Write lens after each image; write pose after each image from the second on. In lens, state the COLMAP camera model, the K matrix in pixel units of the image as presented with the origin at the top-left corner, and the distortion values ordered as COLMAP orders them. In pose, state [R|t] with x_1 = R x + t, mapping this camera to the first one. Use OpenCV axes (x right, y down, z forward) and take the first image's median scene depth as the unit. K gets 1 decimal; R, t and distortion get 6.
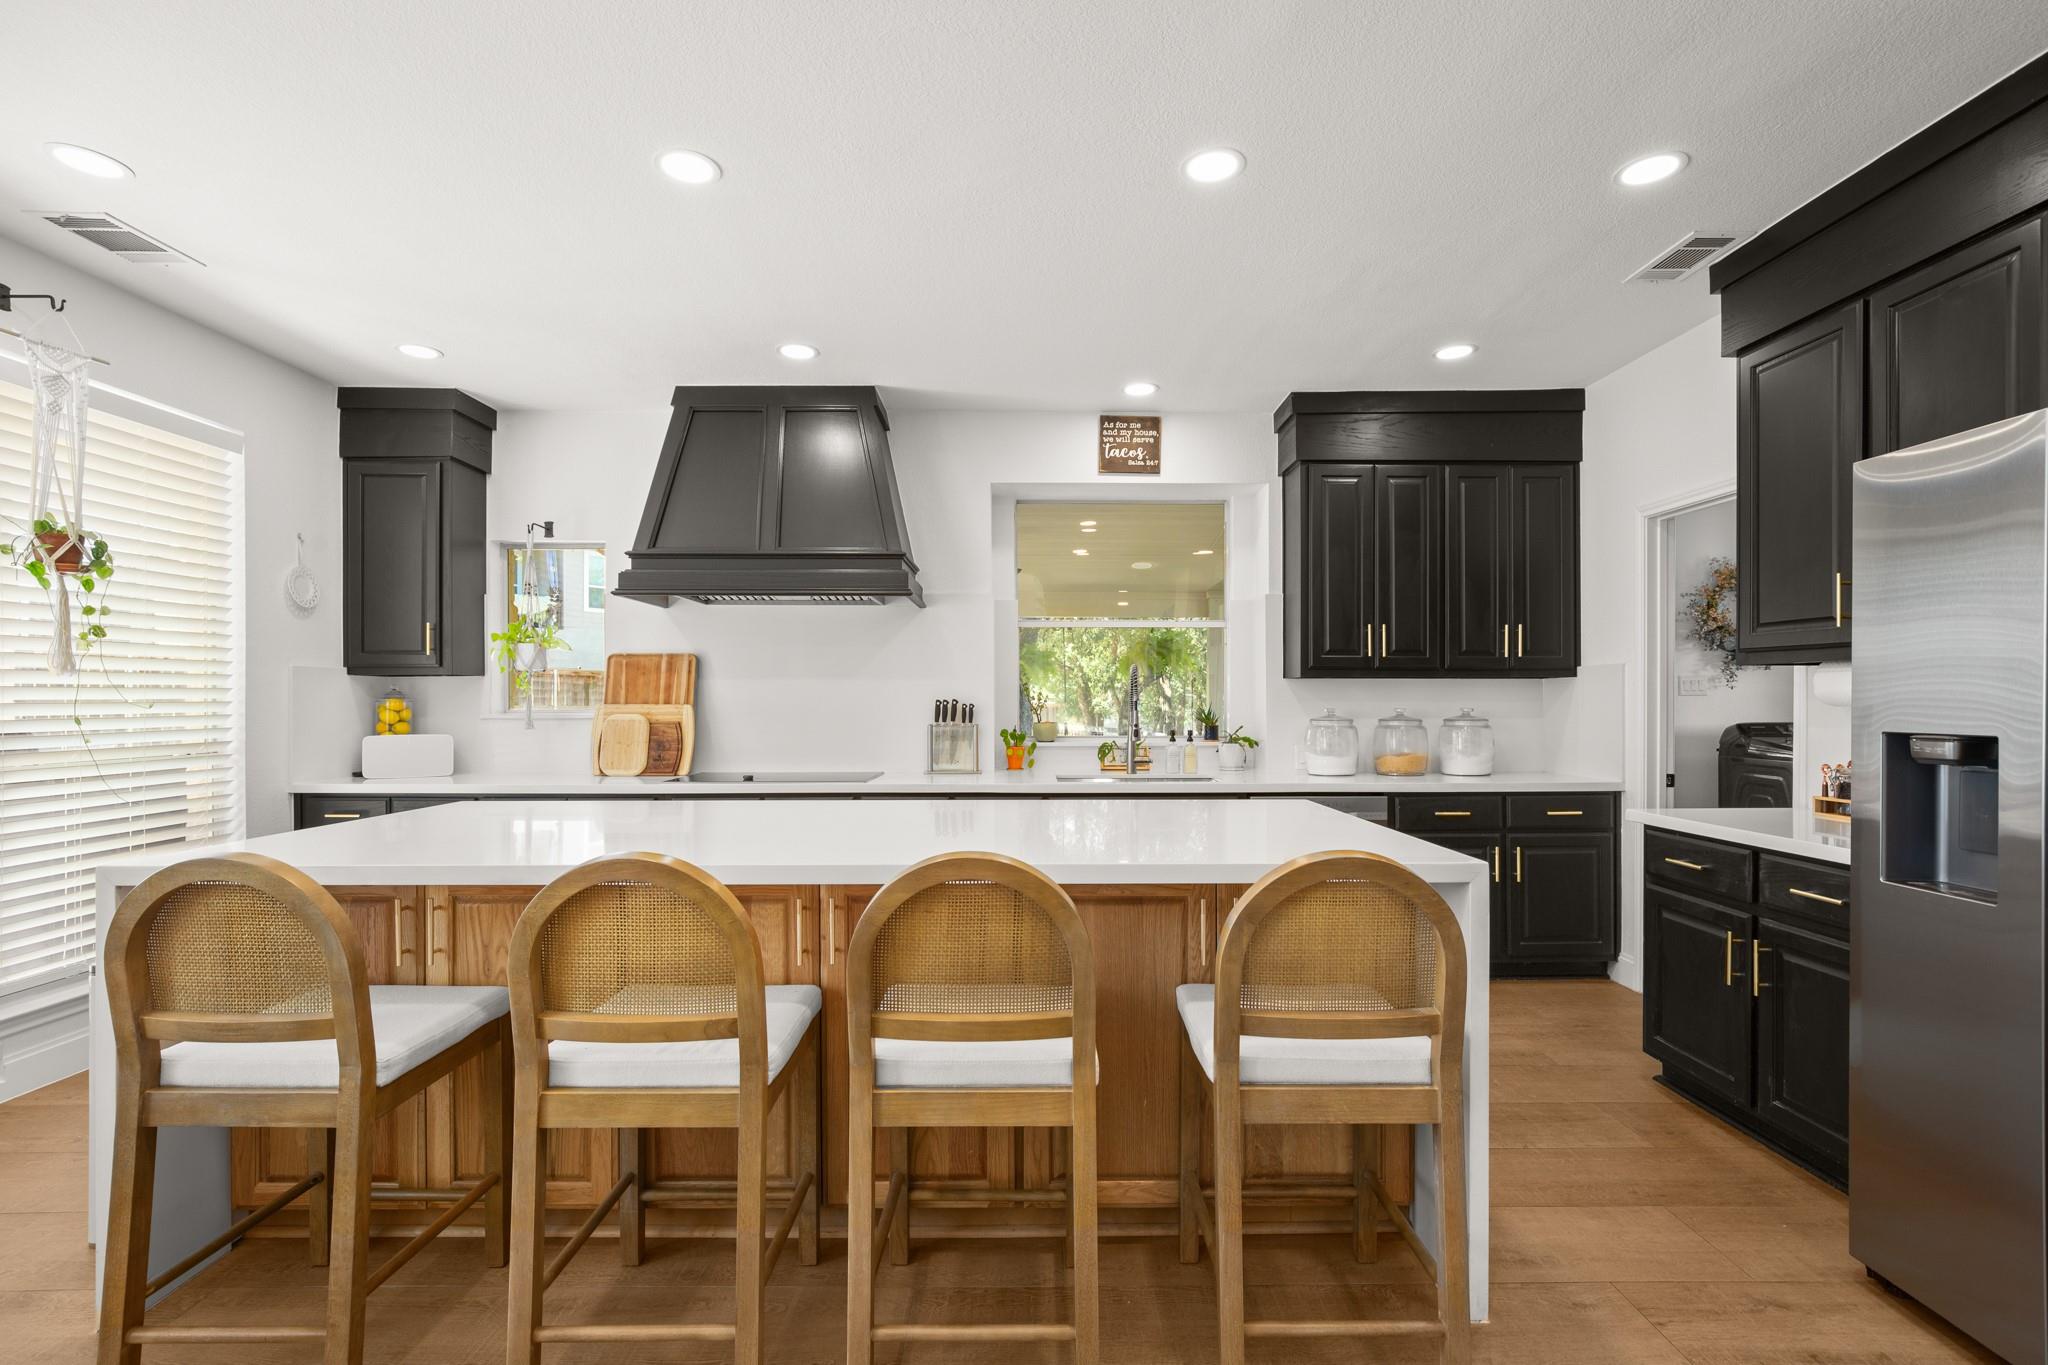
lens RADIAL K [[932.5, 0, 1029.0], [0, 932.5, 694.2], [0, 0, 1]] dist [-0.004067, 0.000704]
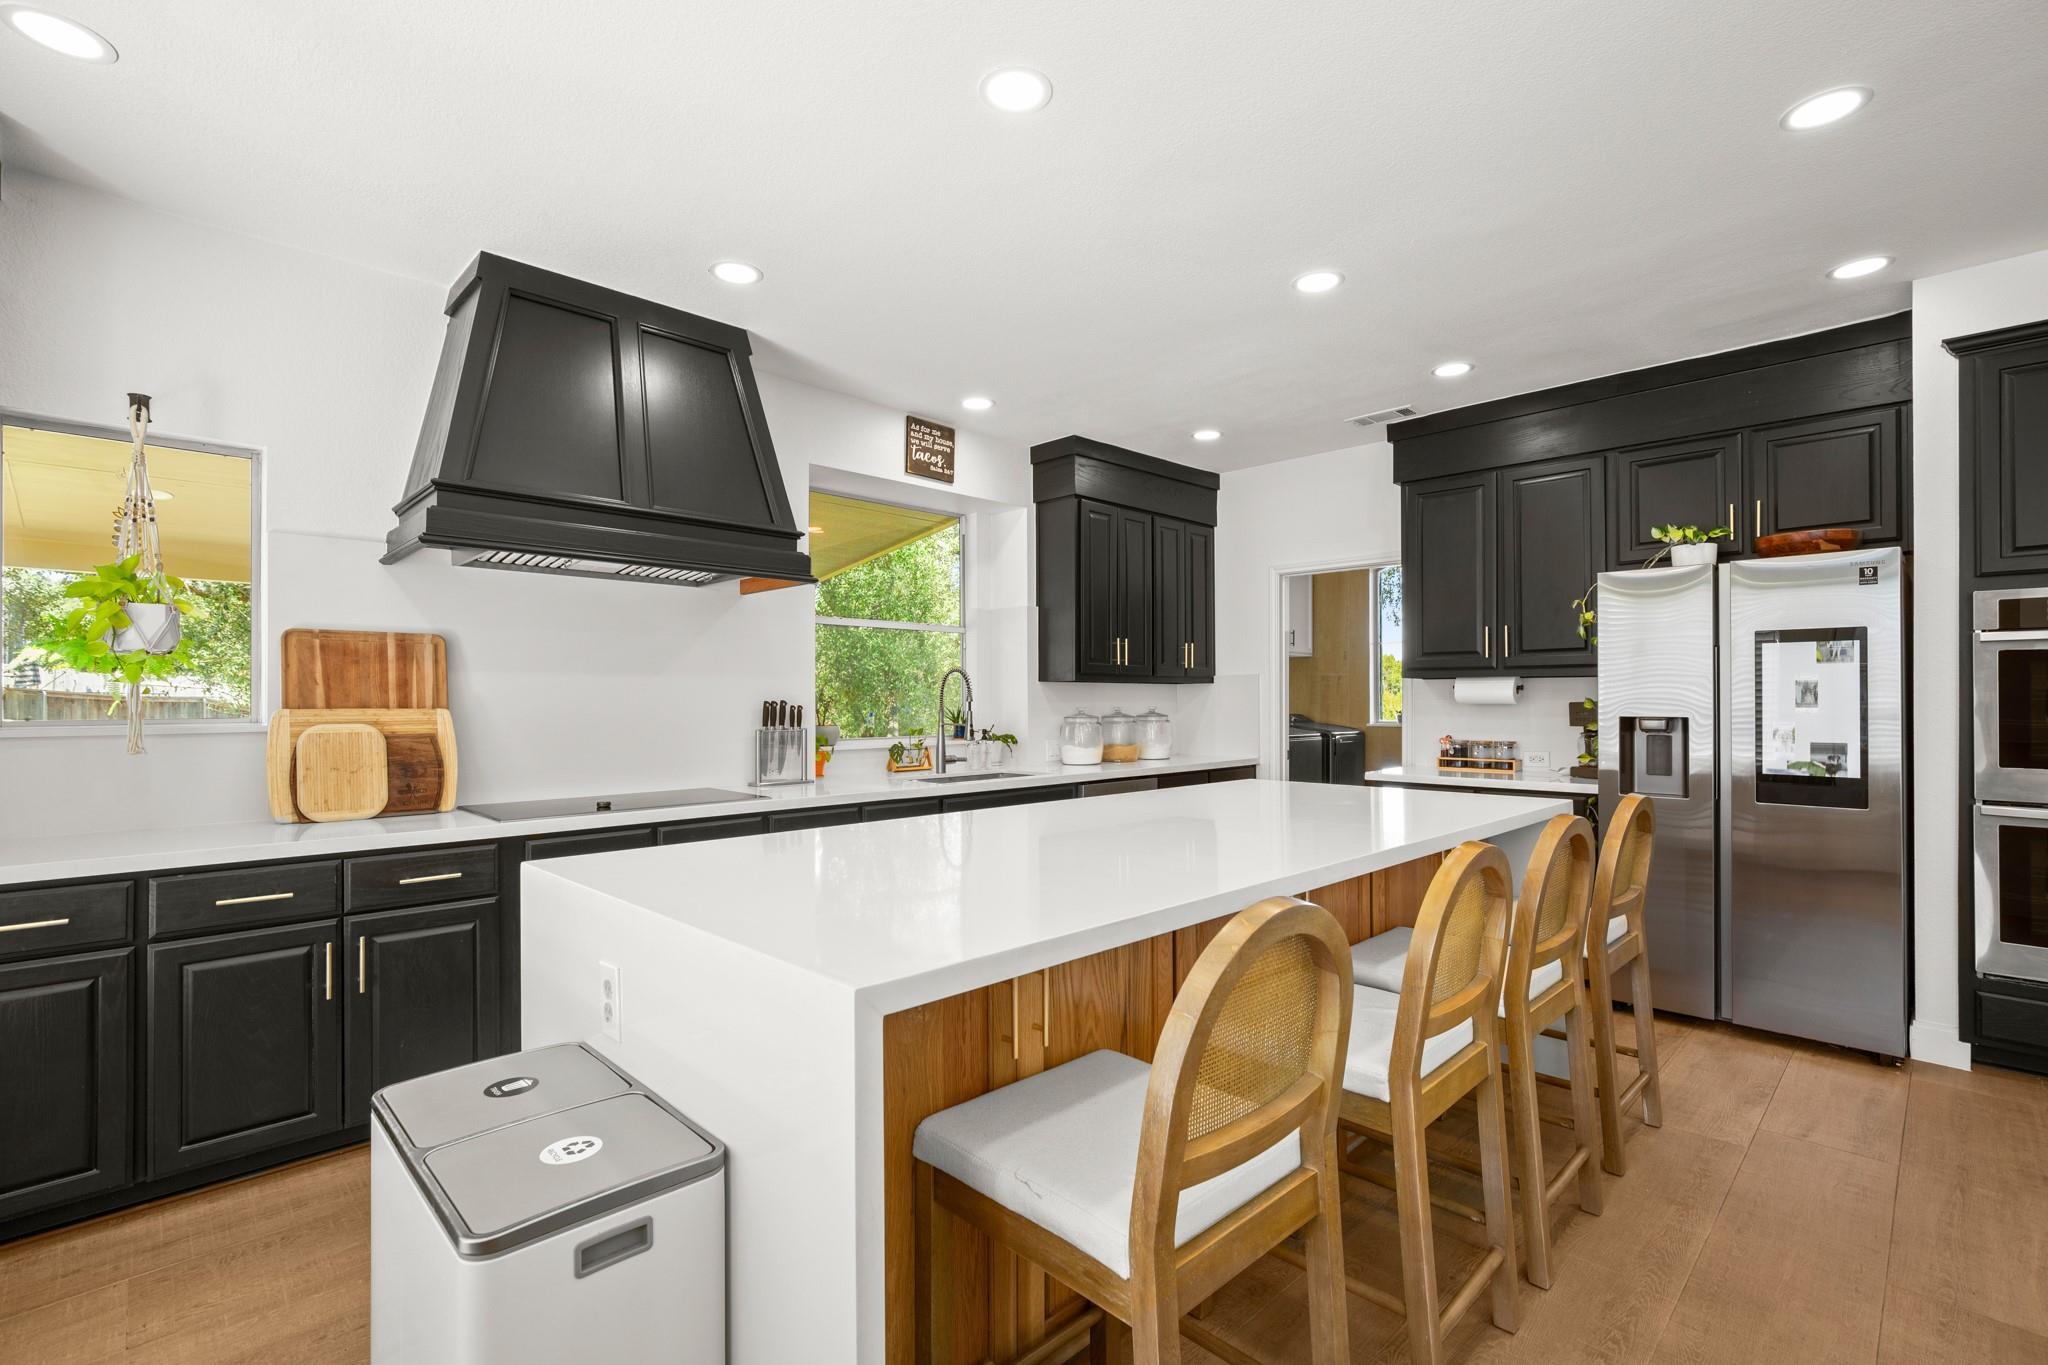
lens RADIAL K [[932.5, 0, 1027.2], [0, 932.5, 680.5], [0, 0, 1]] dist [-0.004067, 0.000704]
pose [[0.714111, 0.013862, 0.699895, -0.542540], [-0.001724, 0.999836, -0.018045, 0.001981], [-0.700030, 0.011680, 0.714018, 0.208958]]
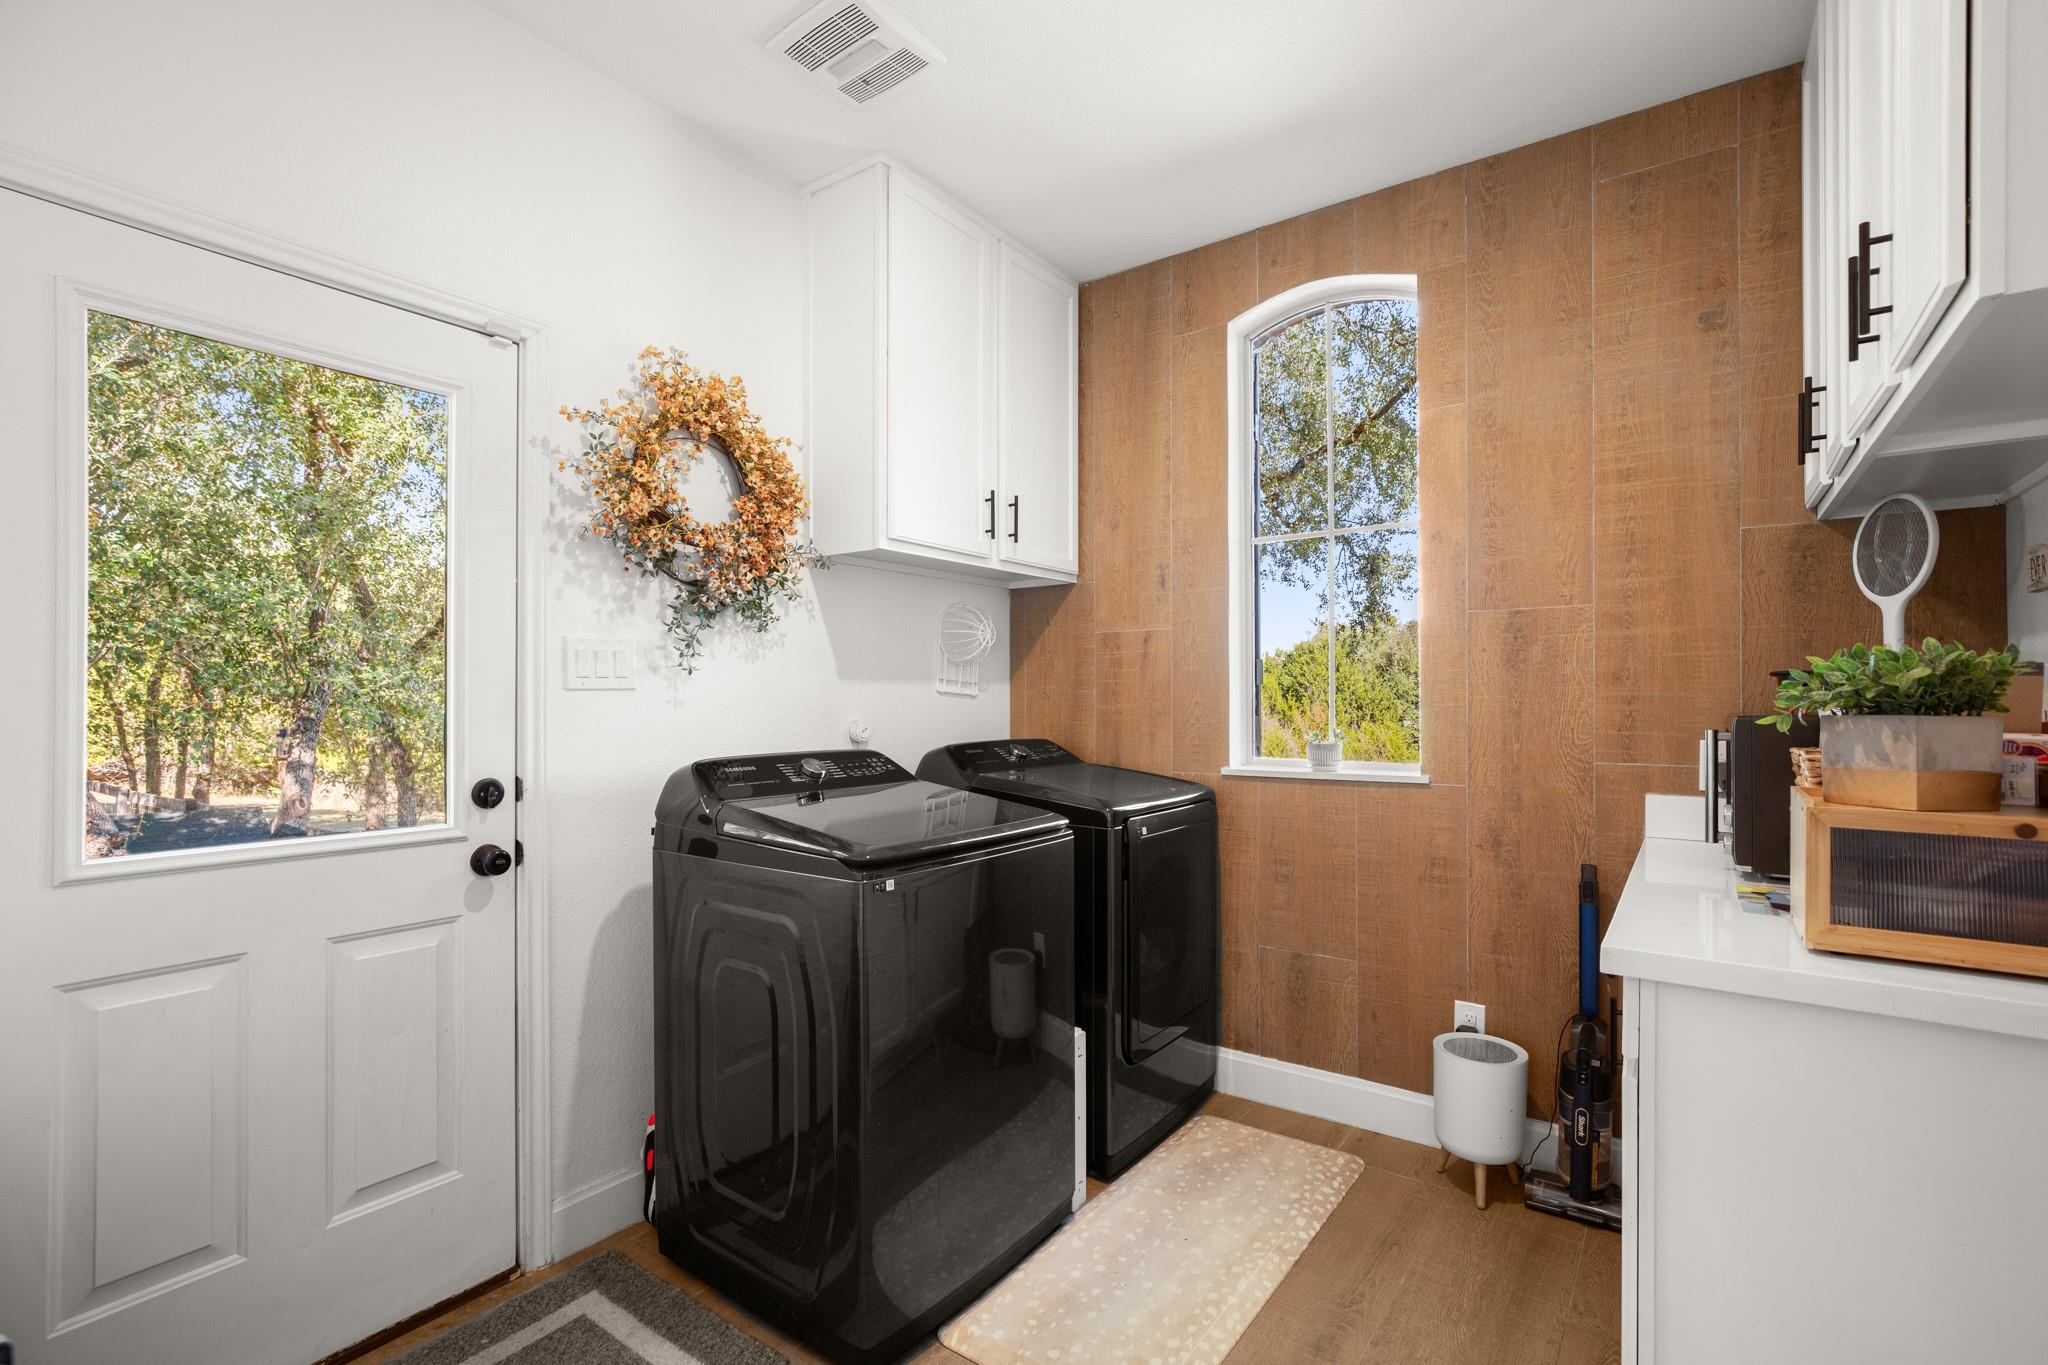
lens RADIAL K [[932.5, 0, 1024.7], [0, 932.5, 700.4], [0, 0, 1]] dist [-0.004067, 0.000704]
pose [[0.595060, -0.001062, 0.803680, 0.627735], [0.001881, 0.999998, -0.000071, 0.007285], [-0.803679, 0.001555, 0.595061, 0.779601]]
